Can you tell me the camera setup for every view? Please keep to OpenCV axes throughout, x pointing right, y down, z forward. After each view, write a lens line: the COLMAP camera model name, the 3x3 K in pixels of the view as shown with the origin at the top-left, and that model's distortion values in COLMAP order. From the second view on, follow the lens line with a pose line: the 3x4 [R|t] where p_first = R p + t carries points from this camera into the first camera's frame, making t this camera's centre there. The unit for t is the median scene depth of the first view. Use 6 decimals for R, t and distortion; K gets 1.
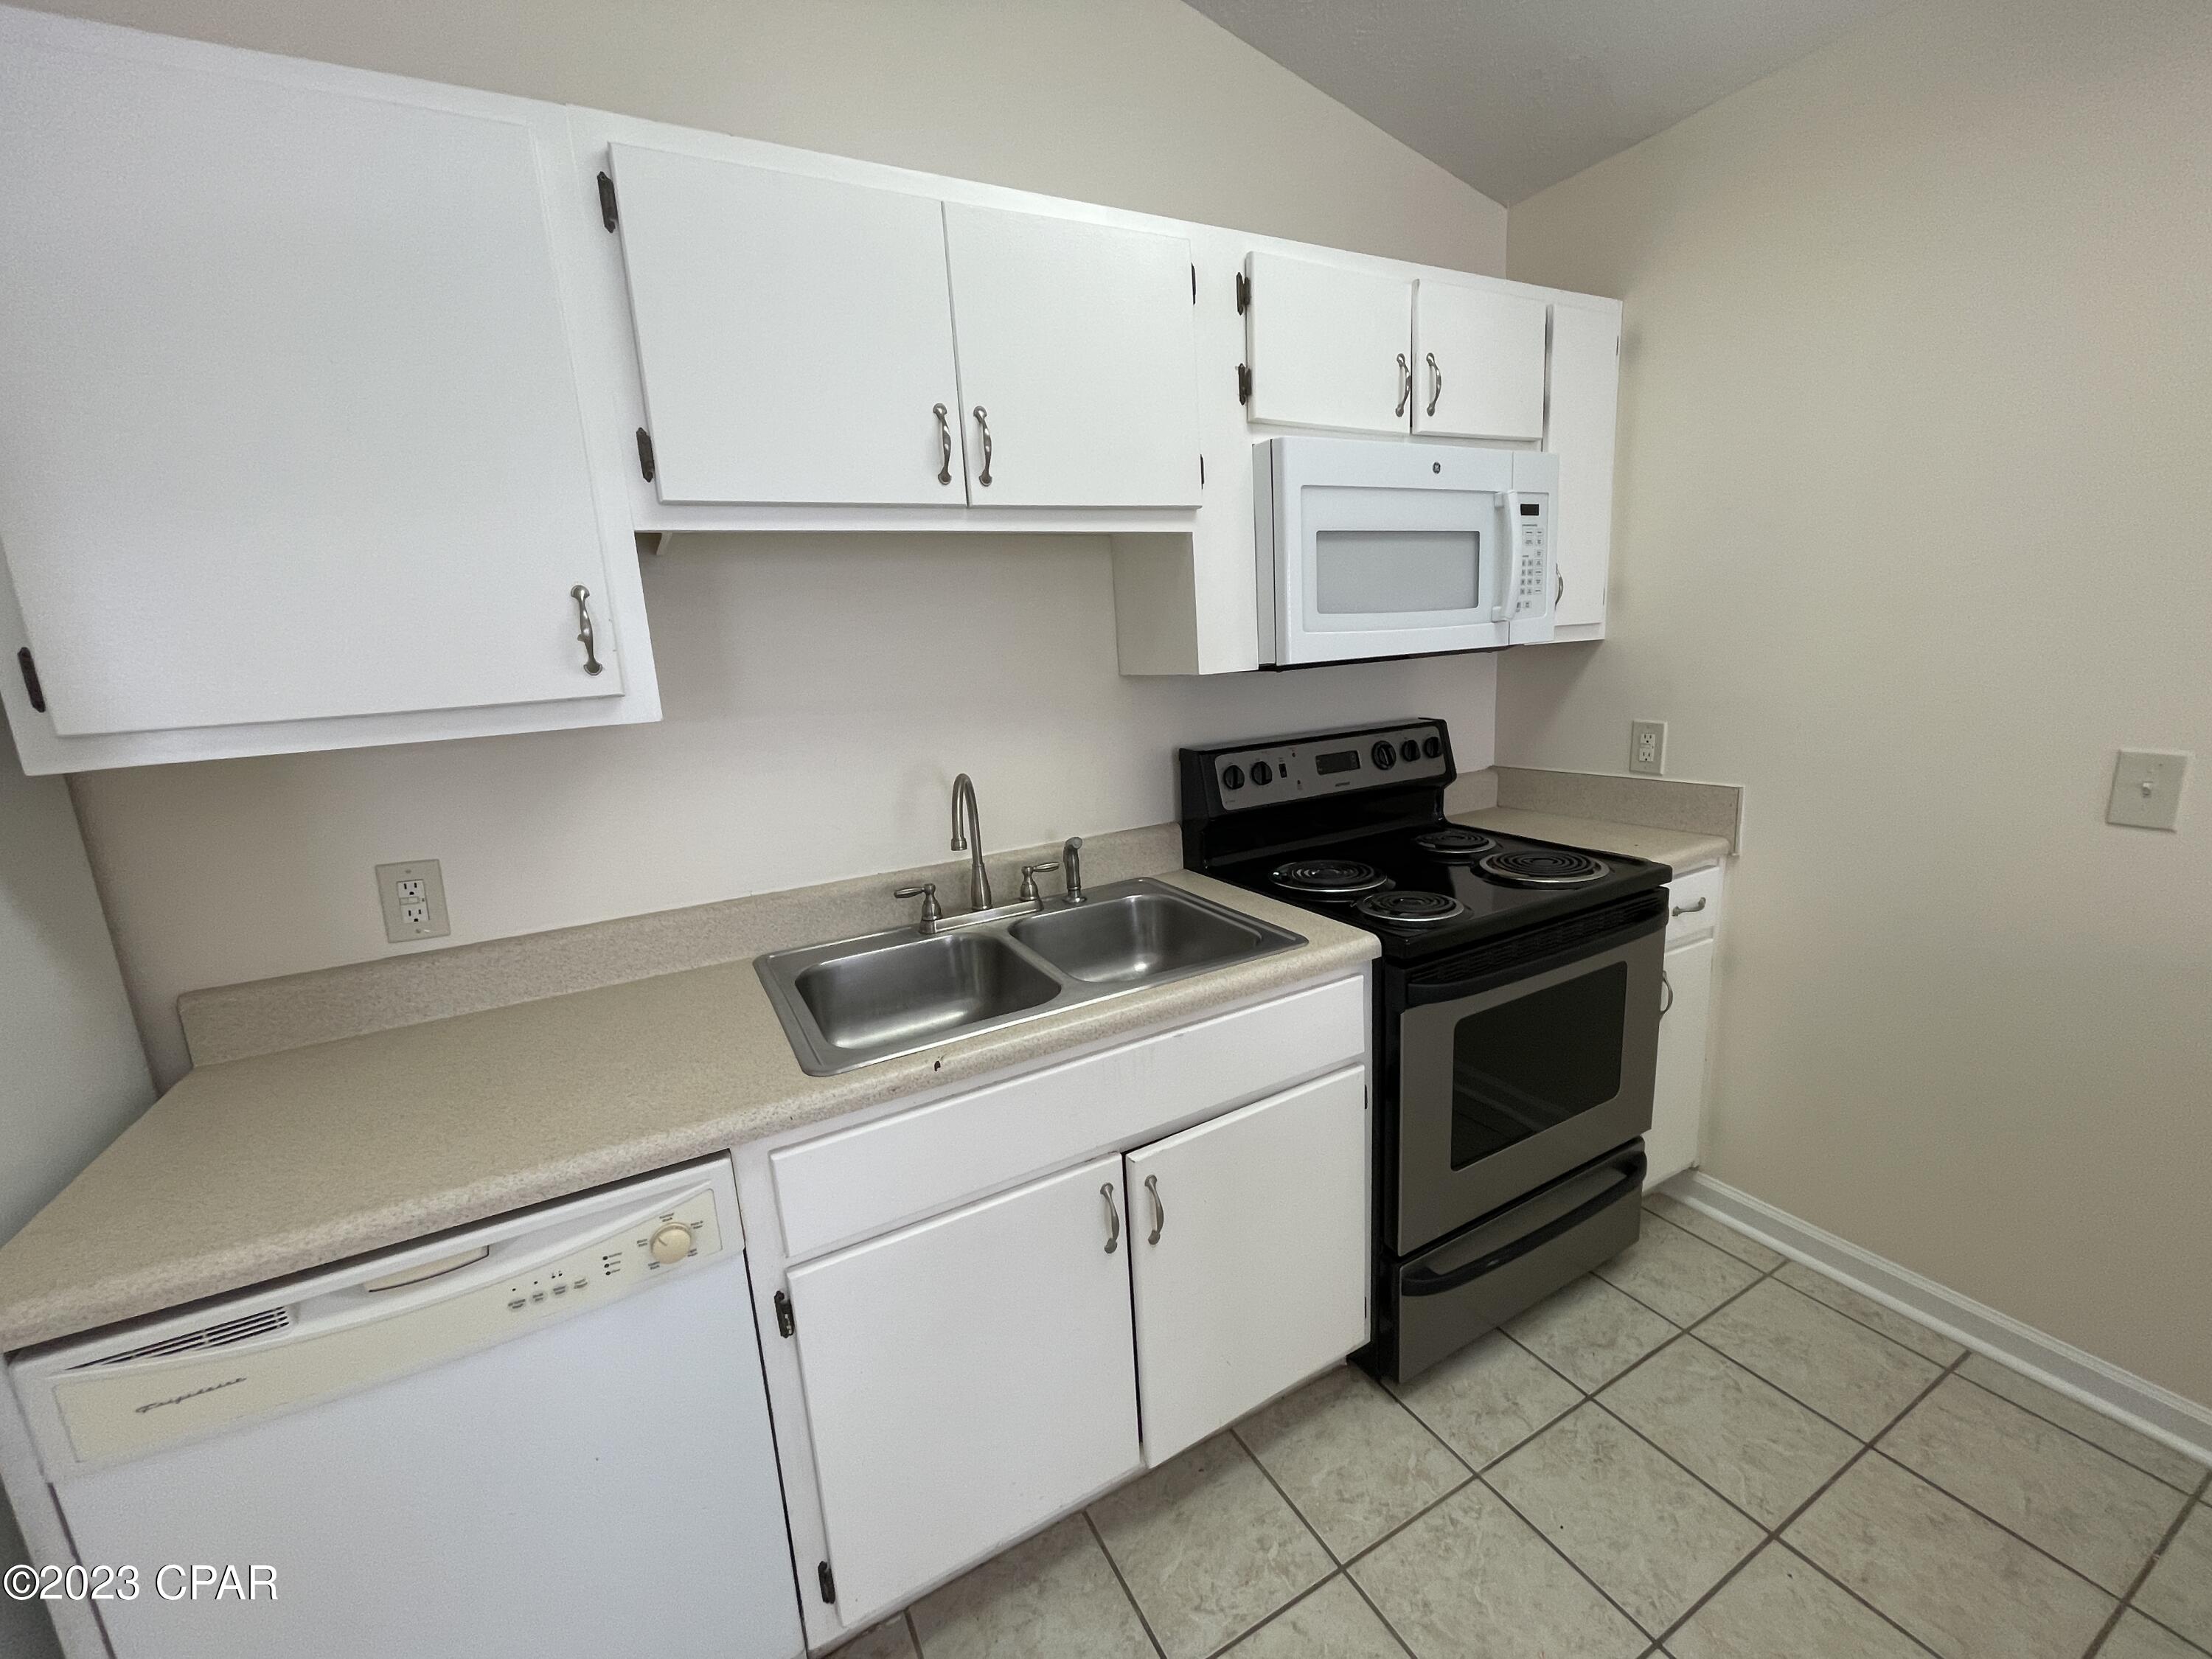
lens RADIAL K [[893.9, 0, 1098.2], [0, 893.9, 832.6], [0, 0, 1]] dist [-0.012031, -0.000006]
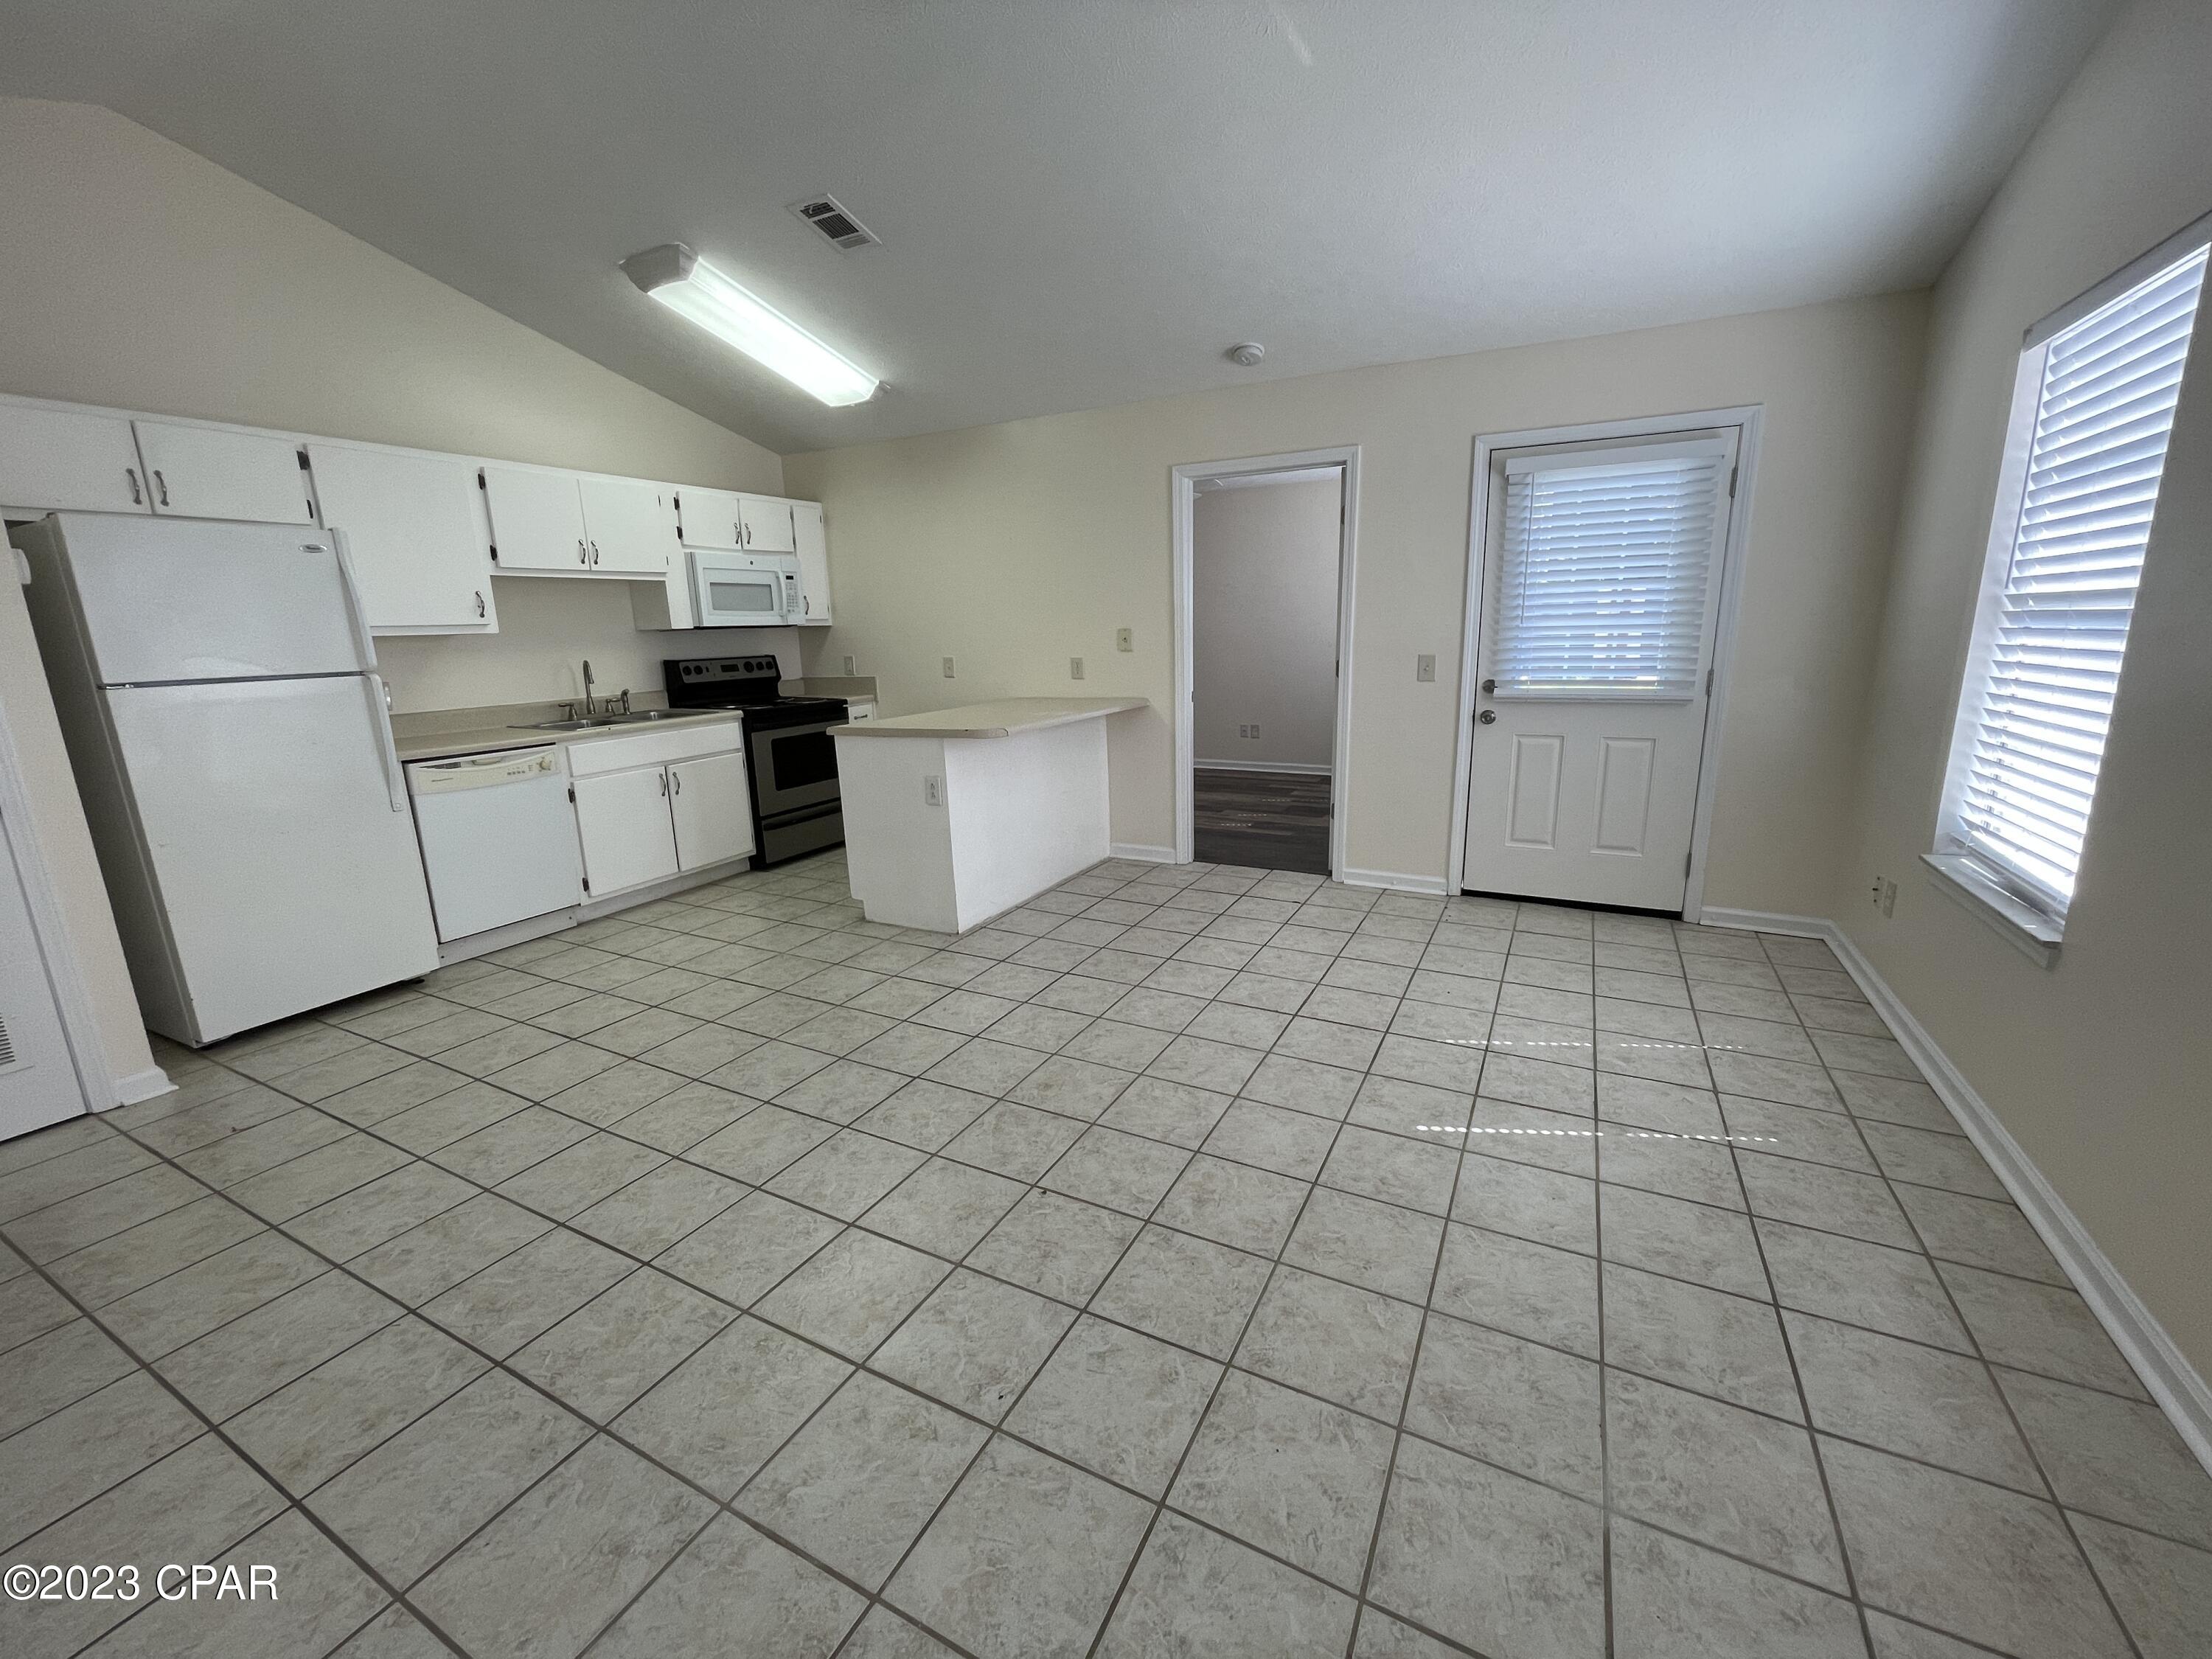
lens RADIAL K [[893.9, 0, 1098.2], [0, 893.9, 832.6], [0, 0, 1]] dist [-0.012031, -0.000006]
pose [[0.826610, -0.087566, 0.555921, -0.405611], [0.090018, 0.995675, 0.022984, 0.534903], [-0.555529, 0.031044, 0.830917, -2.137869]]
